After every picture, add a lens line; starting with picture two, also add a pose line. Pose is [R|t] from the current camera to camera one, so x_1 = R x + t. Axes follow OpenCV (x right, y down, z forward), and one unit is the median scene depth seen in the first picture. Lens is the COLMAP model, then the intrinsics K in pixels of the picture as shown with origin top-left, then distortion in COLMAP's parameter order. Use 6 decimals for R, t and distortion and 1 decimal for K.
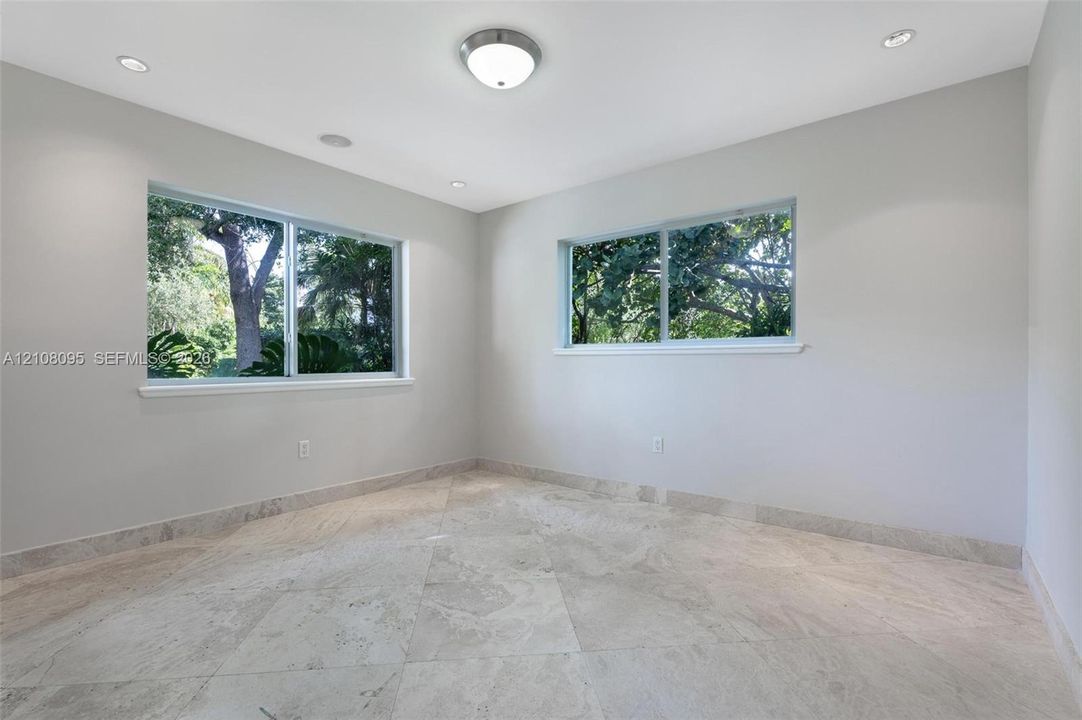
lens RADIAL K [[504.9, 0, 541.0], [0, 504.9, 360.0], [0, 0, 1]] dist [0.005116, 0.000756]
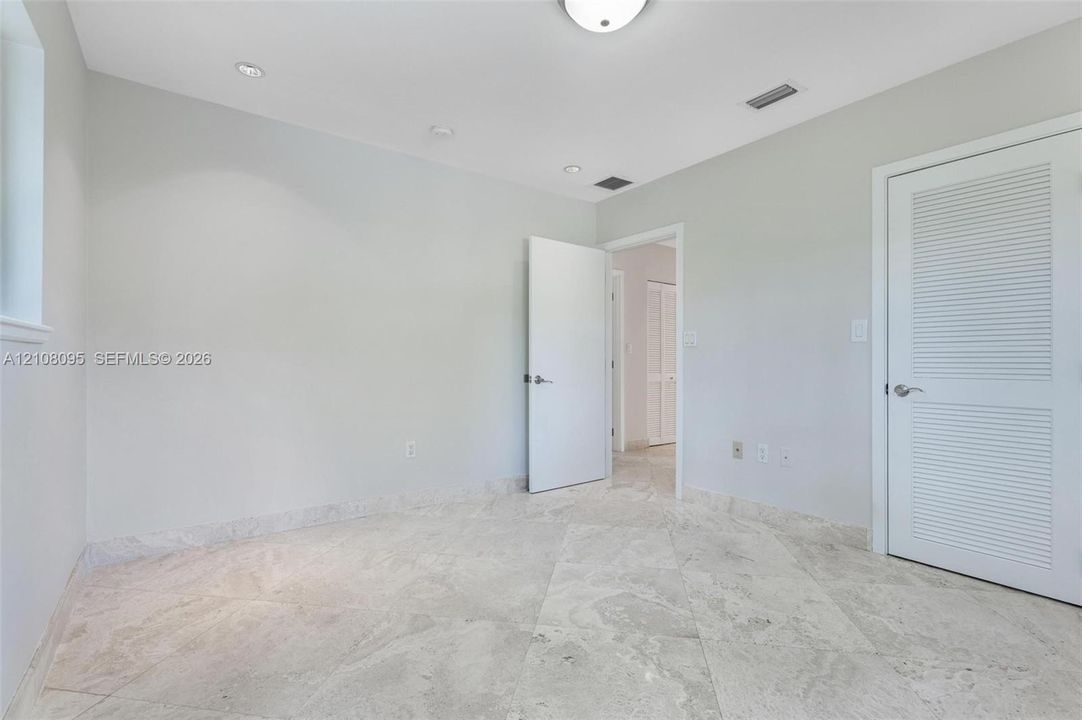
lens RADIAL K [[504.9, 0, 541.0], [0, 504.9, 360.0], [0, 0, 1]] dist [0.005116, 0.000756]
pose [[-0.963564, -0.001115, 0.267474, -0.207698], [-0.003425, 0.999961, -0.008169, 0.010581], [-0.267454, -0.008788, -0.963530, 1.903472]]
